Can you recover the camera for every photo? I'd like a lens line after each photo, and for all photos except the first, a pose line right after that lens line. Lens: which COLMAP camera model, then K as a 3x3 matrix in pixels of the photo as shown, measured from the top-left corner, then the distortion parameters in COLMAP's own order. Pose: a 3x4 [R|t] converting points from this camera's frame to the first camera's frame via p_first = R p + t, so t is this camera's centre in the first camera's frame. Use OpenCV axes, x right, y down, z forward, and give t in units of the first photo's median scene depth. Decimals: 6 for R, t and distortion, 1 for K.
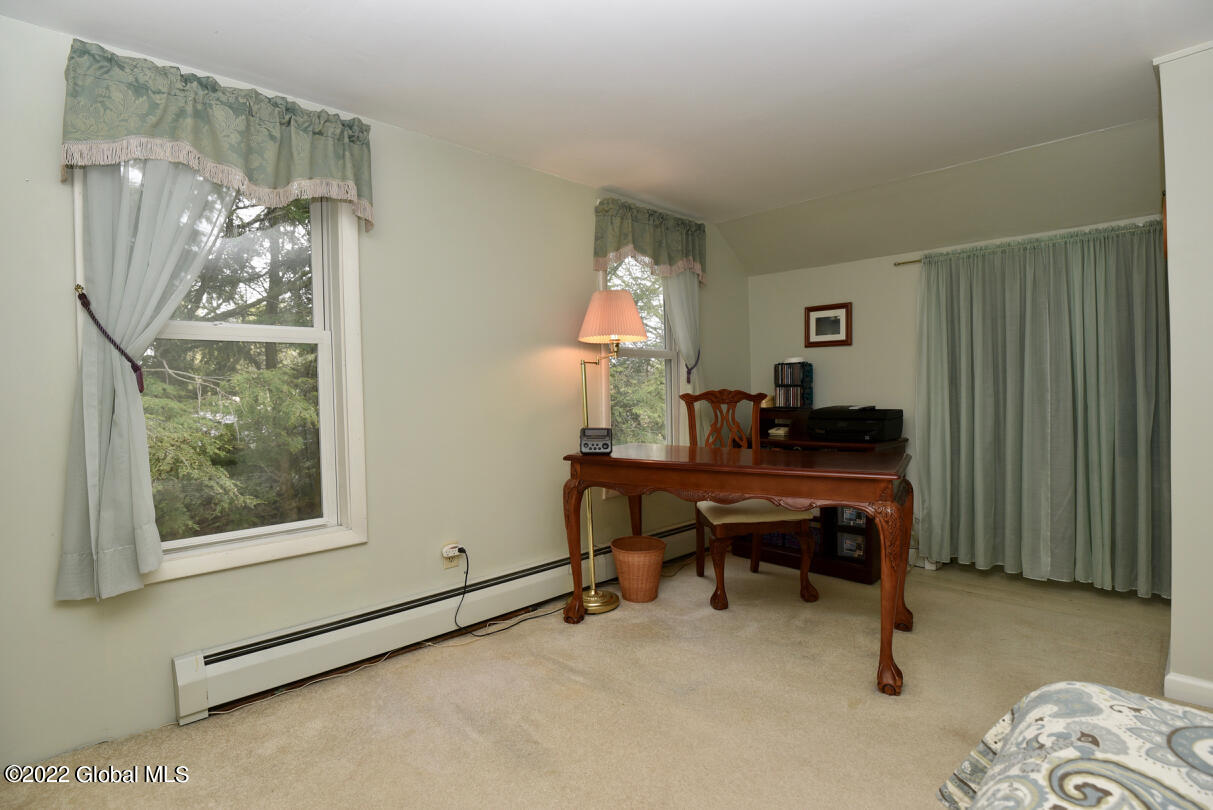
lens RADIAL K [[593.1, 0, 614.1], [0, 593.1, 401.8], [0, 0, 1]] dist [-0.023520, -0.004794]
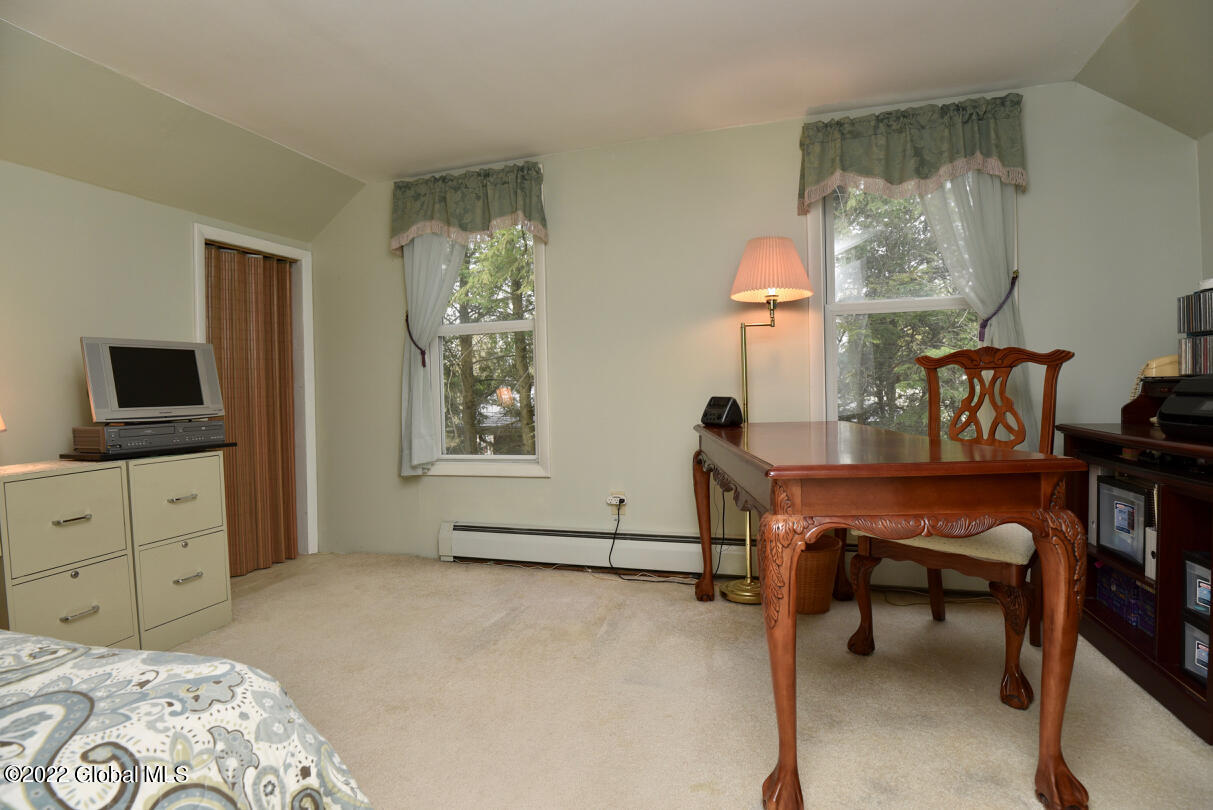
lens RADIAL K [[587.2, 0, 606.5], [0, 587.2, 405.0], [0, 0, 1]] dist [-0.023881, -0.015770]
pose [[0.473888, 0.028605, -0.880121, 0.732048], [-0.000322, 0.999478, 0.032311, 0.029251], [0.880585, -0.015028, 0.473649, 0.448085]]
